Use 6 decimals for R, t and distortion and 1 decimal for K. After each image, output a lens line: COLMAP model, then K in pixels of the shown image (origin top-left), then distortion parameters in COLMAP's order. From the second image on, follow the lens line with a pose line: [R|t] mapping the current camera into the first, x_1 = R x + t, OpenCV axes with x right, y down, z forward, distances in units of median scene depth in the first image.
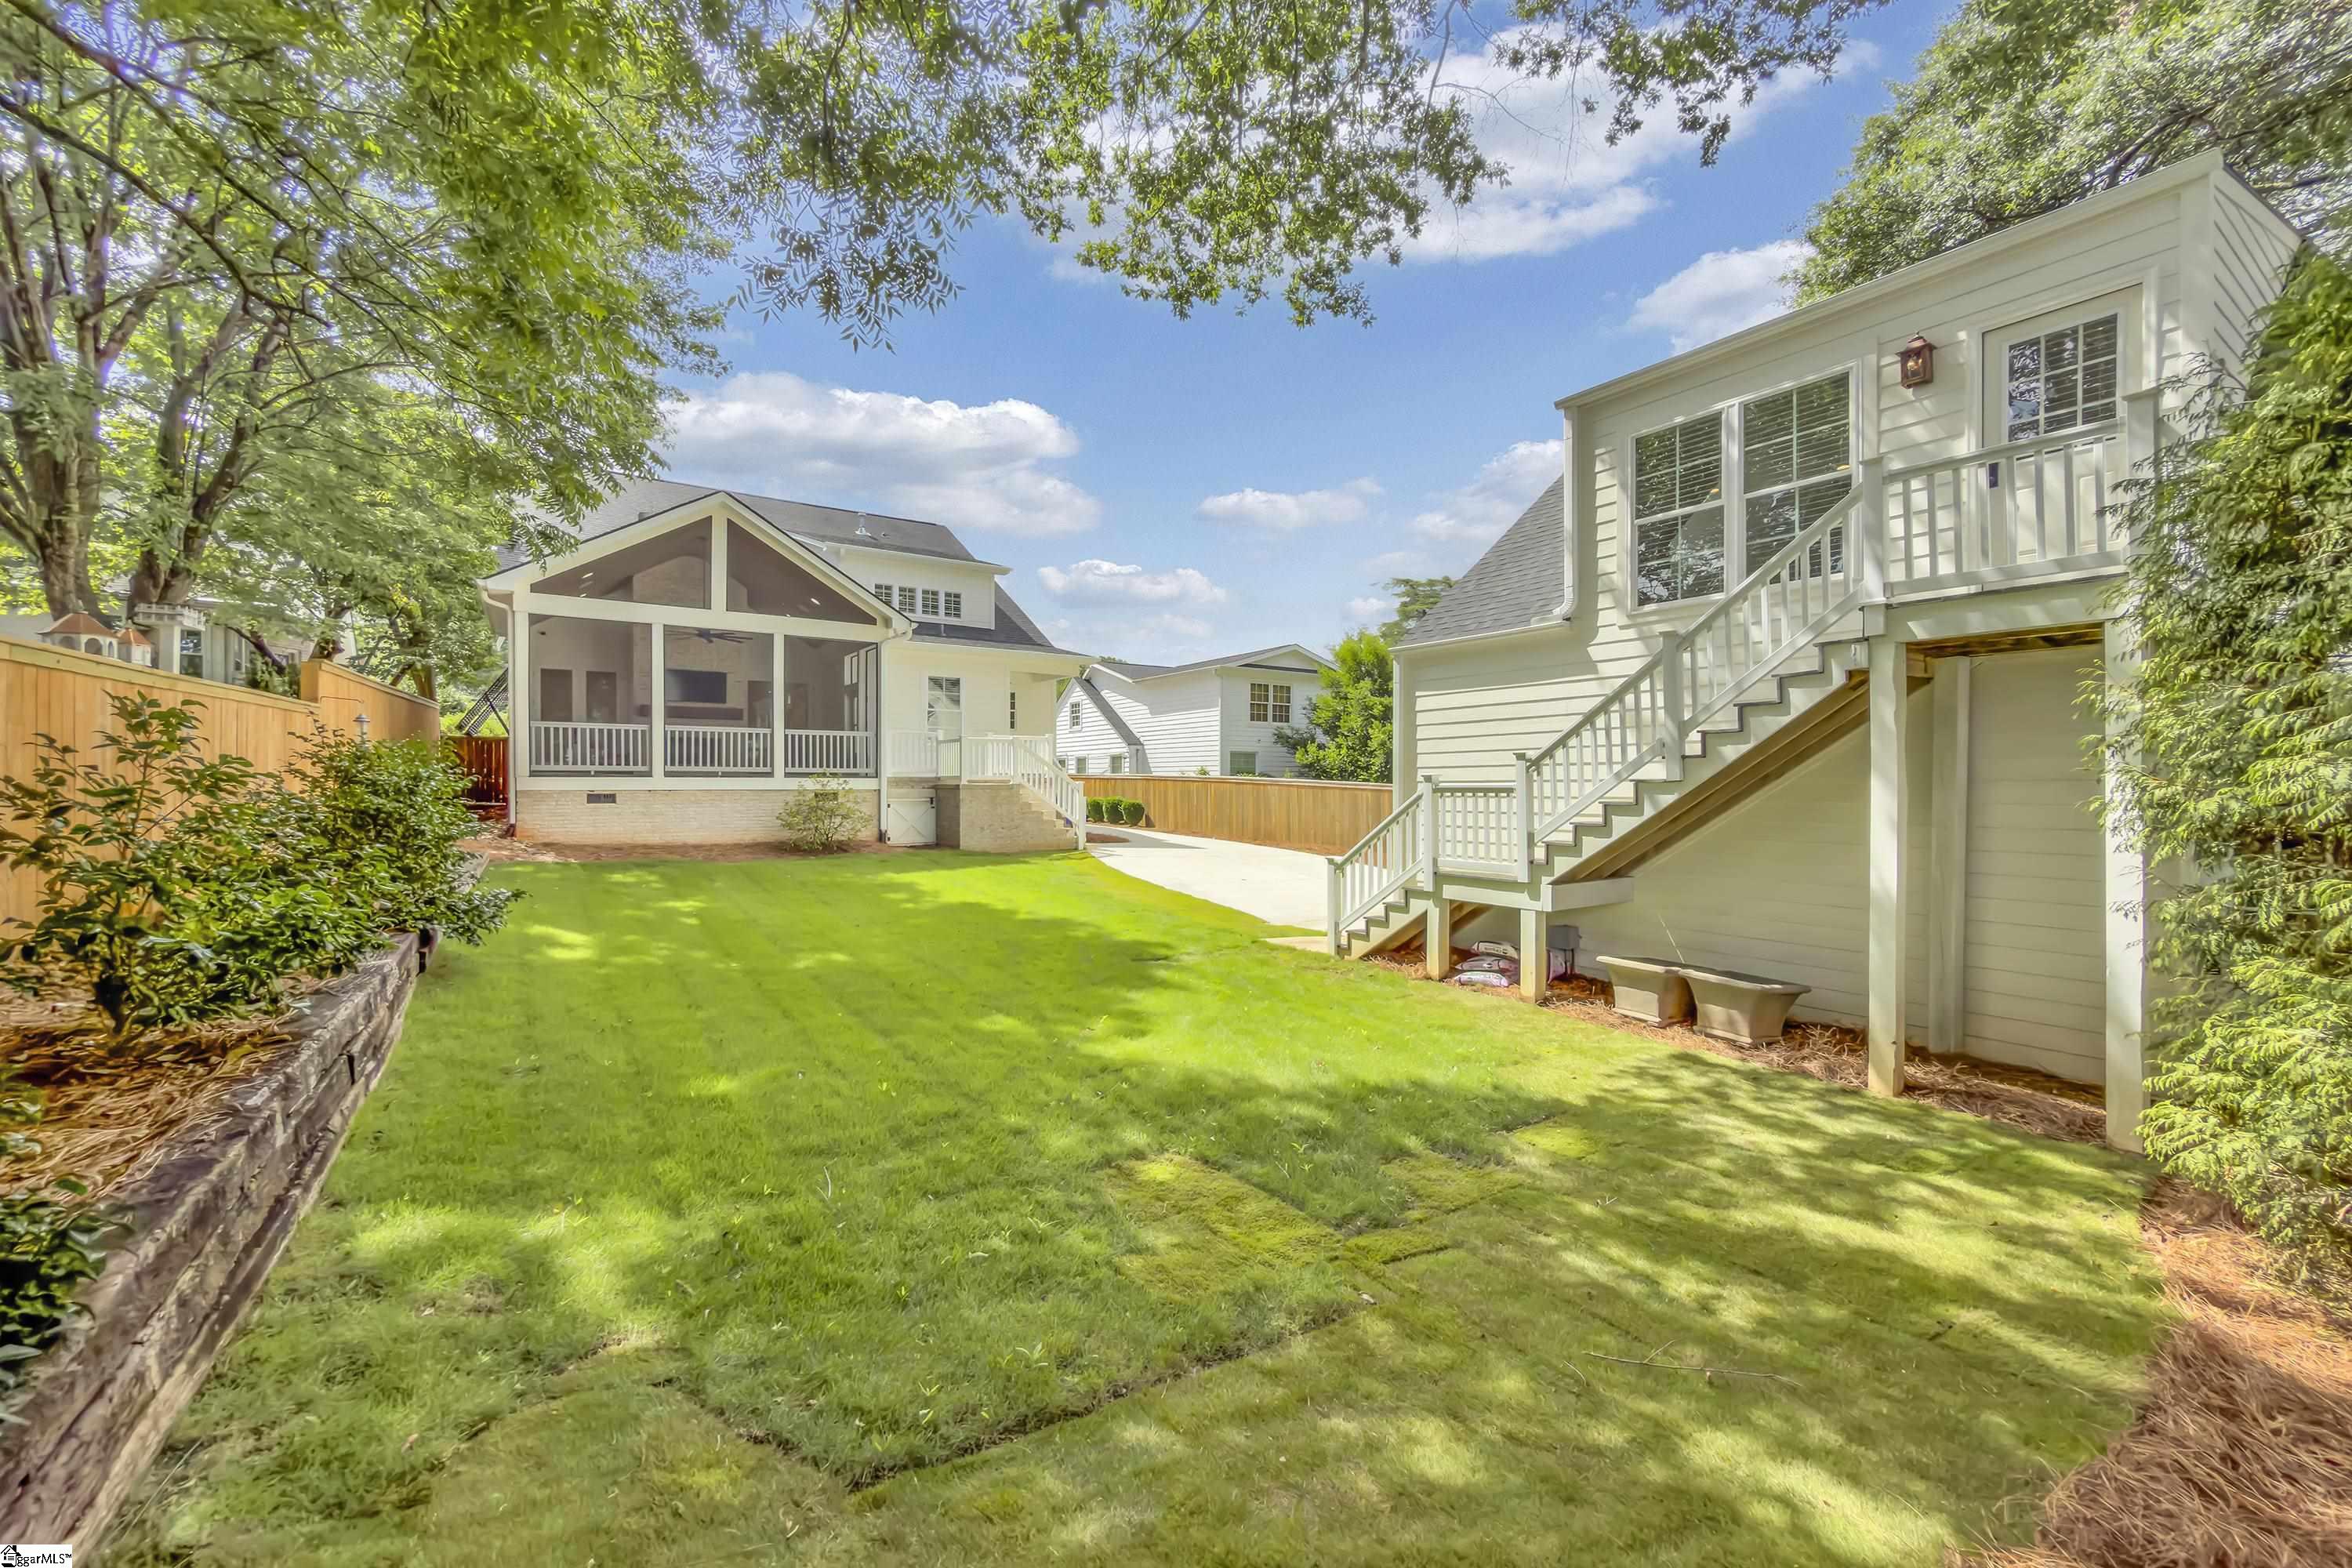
lens RADIAL K [[943.5, 0, 1179.1], [0, 943.5, 779.3], [0, 0, 1]] dist [-0.002362, -0.000153]
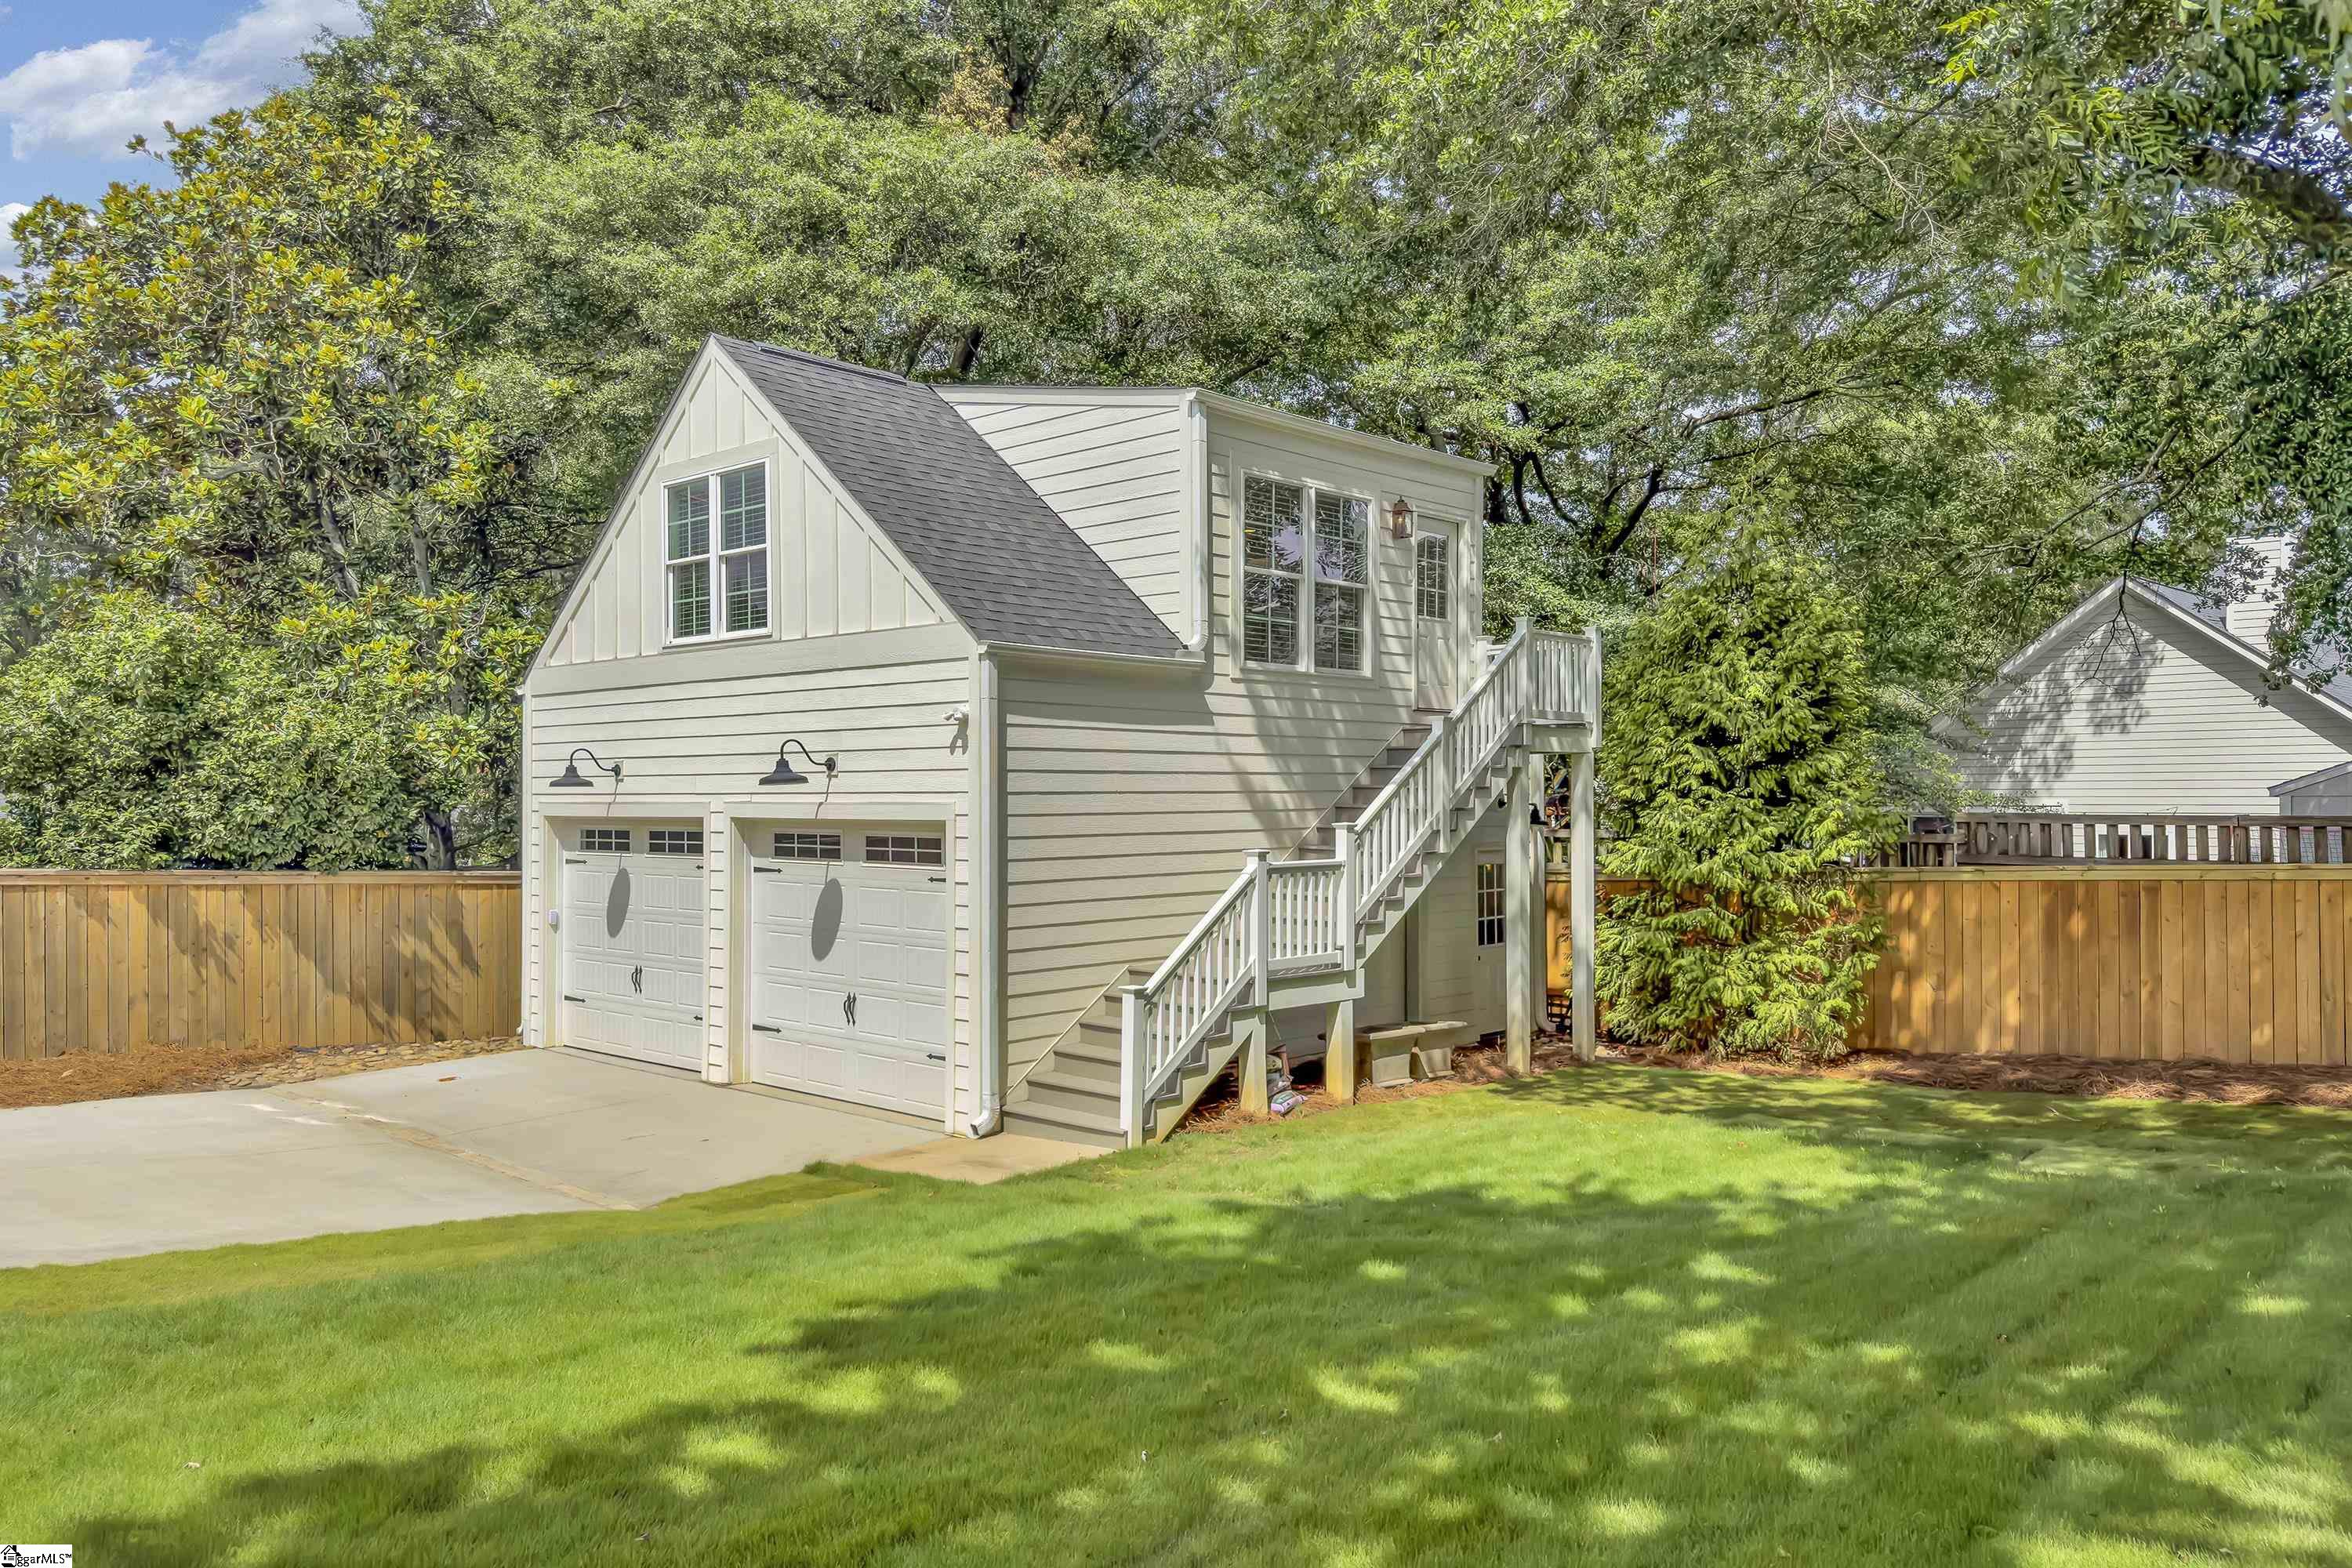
lens RADIAL K [[1705.6, 0, 1178.7], [0, 1705.6, 795.1], [0, 0, 1]] dist [0.005105, 0.000163]
pose [[-0.231504, 0.003020, 0.972829, -1.074227], [-0.003514, 0.999986, -0.003941, -0.045355], [-0.972828, -0.004331, -0.231490, 1.412234]]
